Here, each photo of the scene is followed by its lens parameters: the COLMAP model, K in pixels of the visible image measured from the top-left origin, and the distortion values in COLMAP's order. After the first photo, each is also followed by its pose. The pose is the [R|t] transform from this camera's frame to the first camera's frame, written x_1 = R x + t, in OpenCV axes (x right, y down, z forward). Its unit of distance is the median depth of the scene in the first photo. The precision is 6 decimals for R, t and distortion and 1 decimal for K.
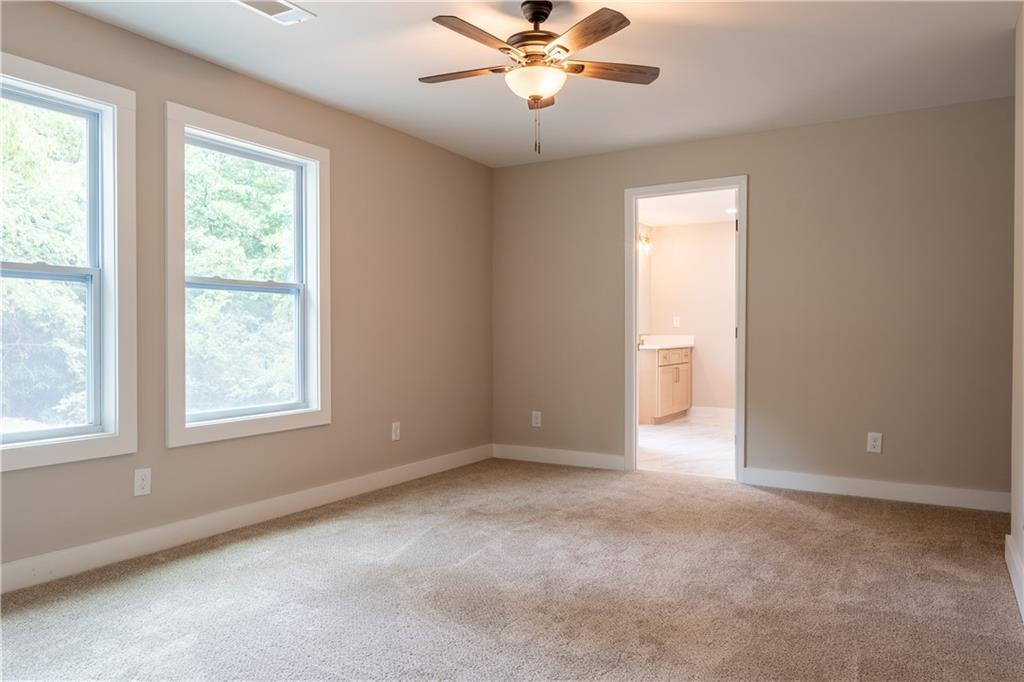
lens RADIAL K [[701.2, 0, 512.5], [0, 701.2, 327.8], [0, 0, 1]] dist [-0.003528, -0.035866]
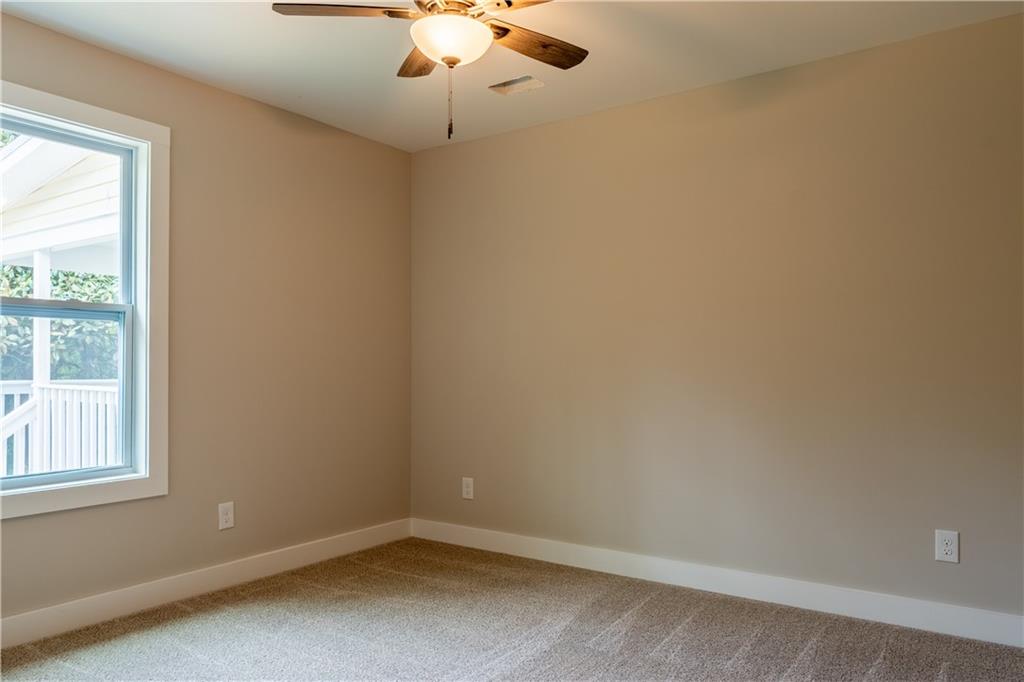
lens RADIAL K [[711.0, 0, 509.7], [0, 711.0, 329.3], [0, 0, 1]] dist [-0.007990, -0.002298]
pose [[0.994730, -0.010234, -0.102016, 0.155331], [0.005080, 0.998703, -0.050657, 0.002131], [0.102402, 0.049872, 0.993492, 0.255587]]
